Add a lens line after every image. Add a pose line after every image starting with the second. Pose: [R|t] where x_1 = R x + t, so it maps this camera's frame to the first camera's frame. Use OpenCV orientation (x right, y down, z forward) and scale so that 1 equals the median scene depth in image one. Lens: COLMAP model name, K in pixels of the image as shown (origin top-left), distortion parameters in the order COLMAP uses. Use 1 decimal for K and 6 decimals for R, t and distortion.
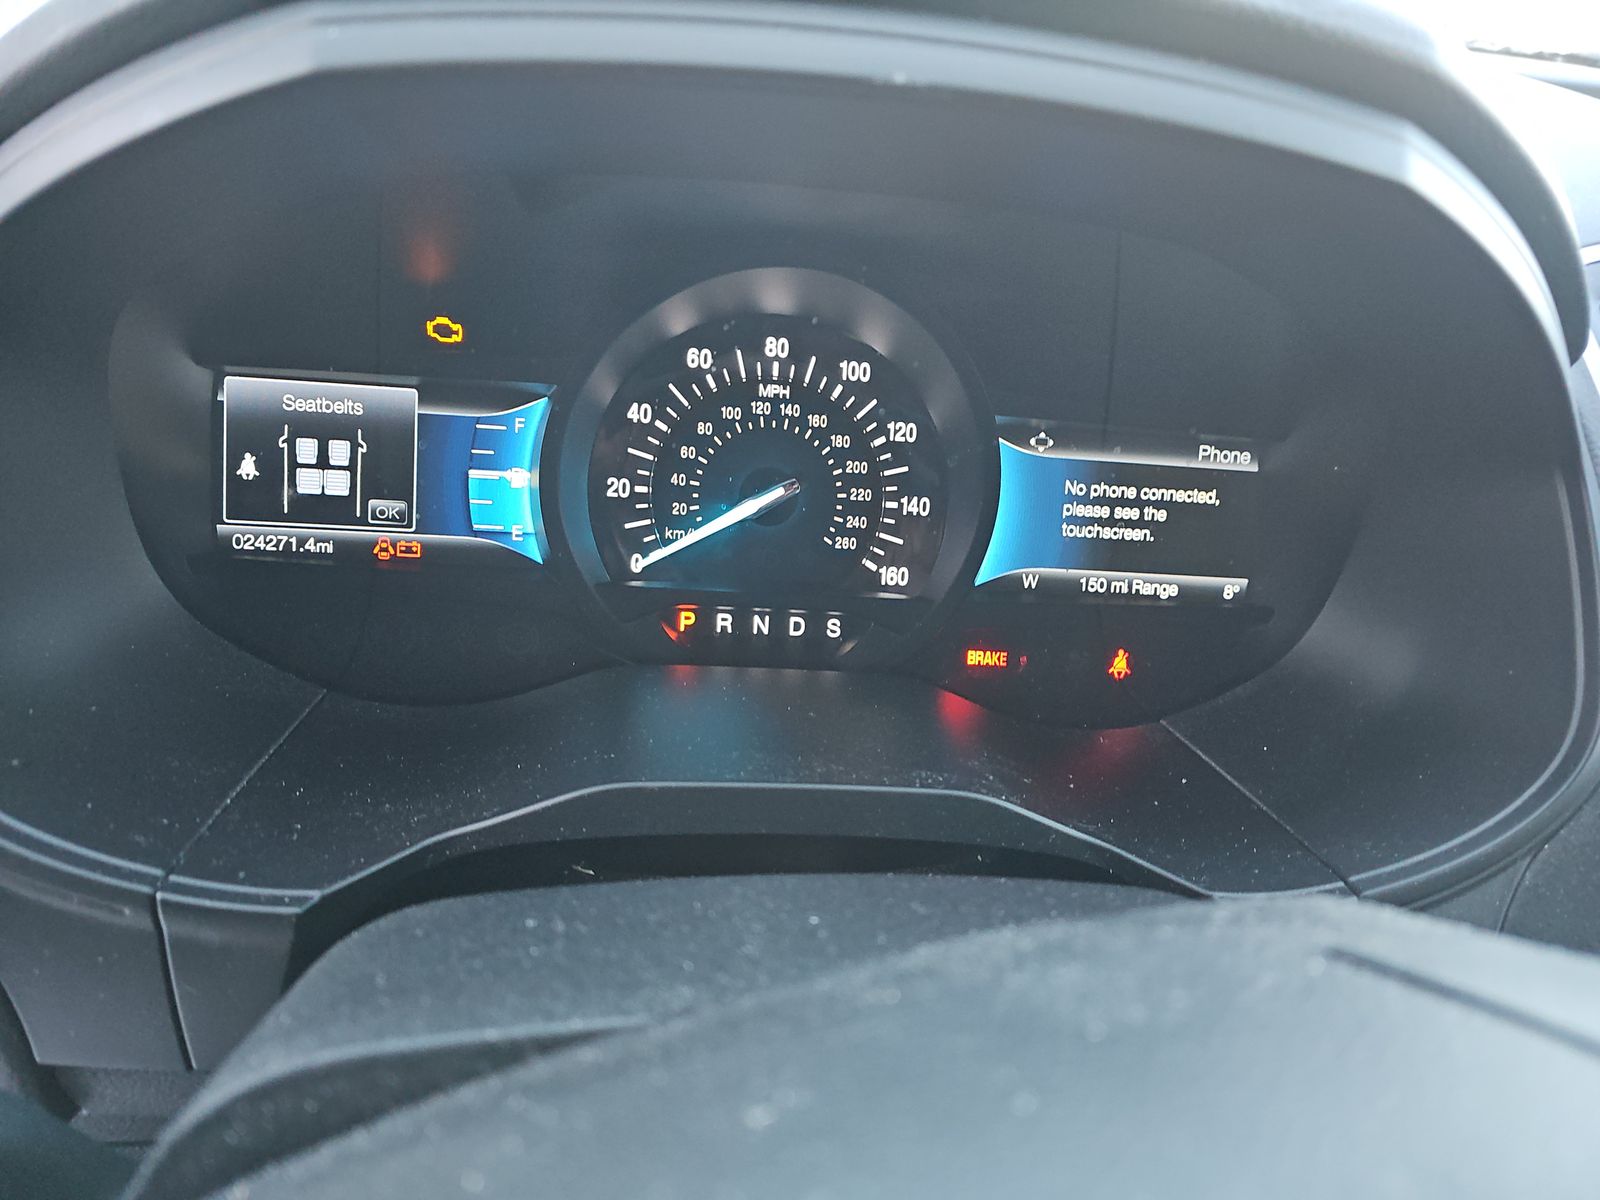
lens RADIAL K [[1093.9, 0, 808.1], [0, 1093.9, 603.6], [0, 0, 1]] dist [0.068912, -0.060457]
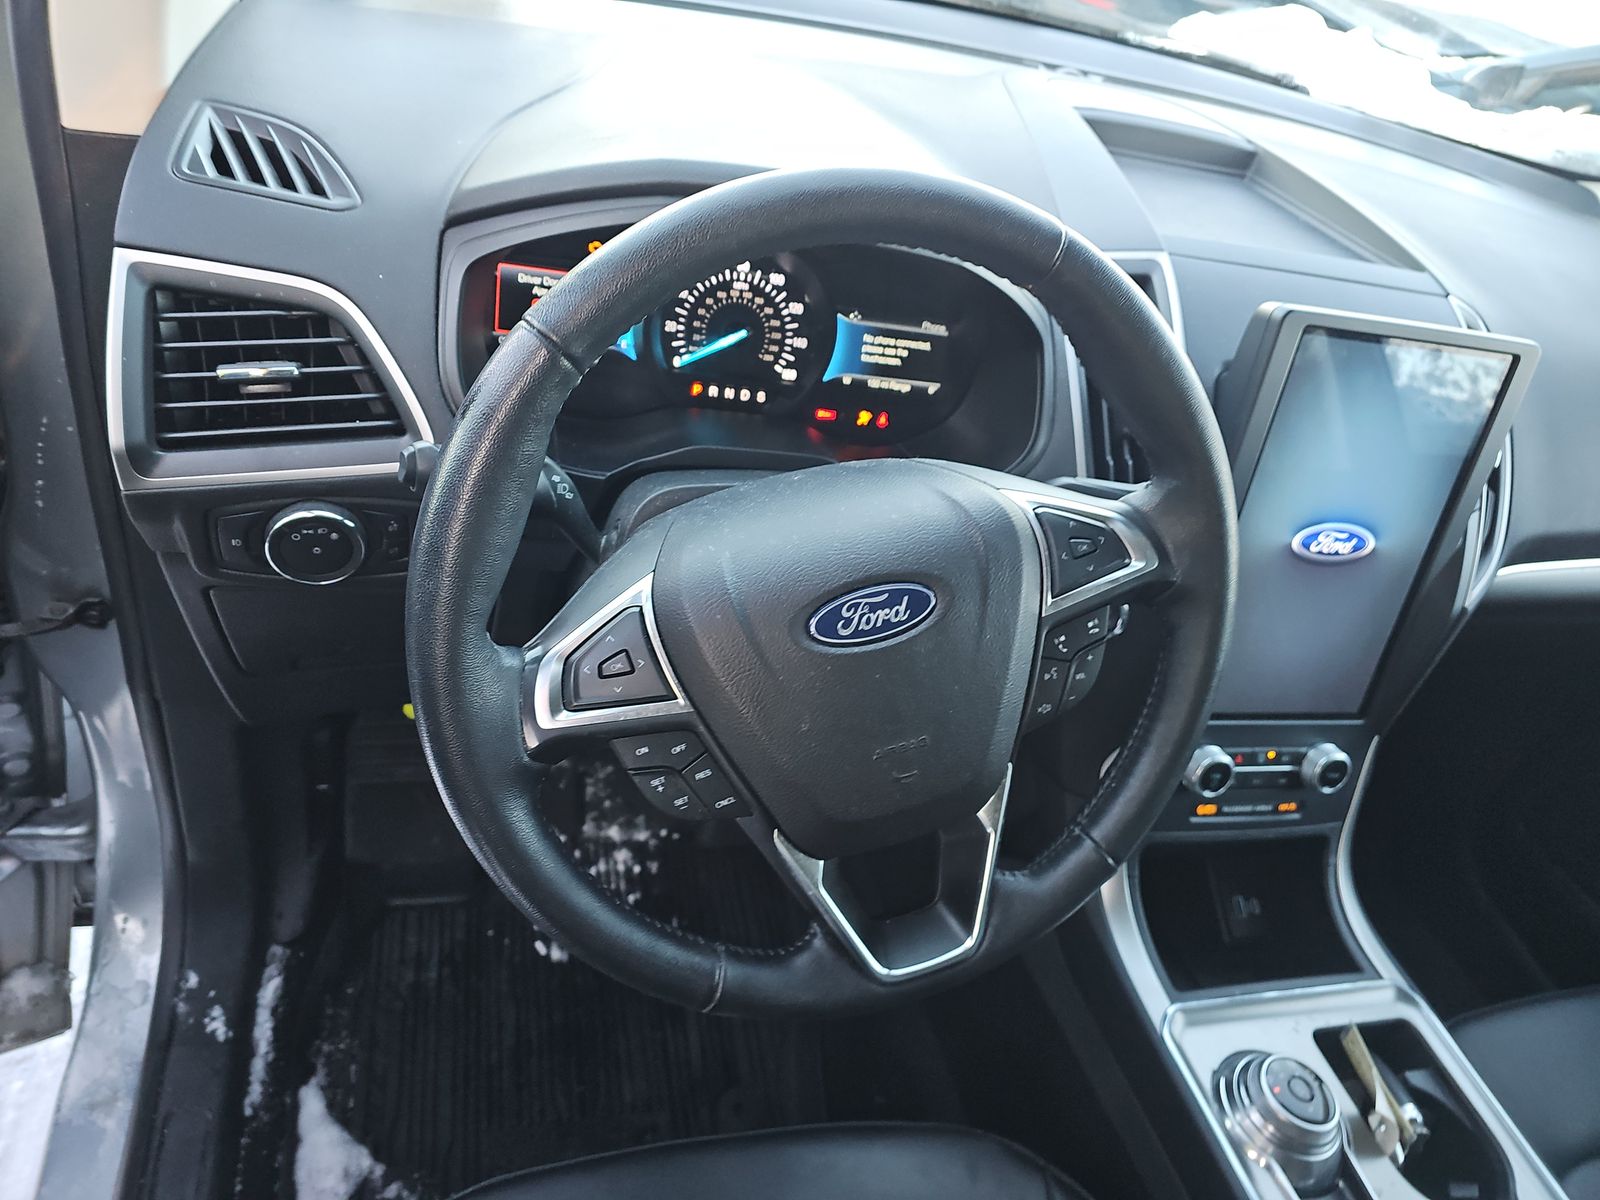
lens RADIAL K [[1093.9, 0, 802.2], [0, 1093.9, 596.4], [0, 0, 1]] dist [0.068912, -0.060457]
pose [[0.978632, 0.011210, 0.205313, -0.355760], [-0.040895, 0.989177, 0.140915, 0.108465], [-0.201511, -0.146301, 0.968499, -1.261955]]
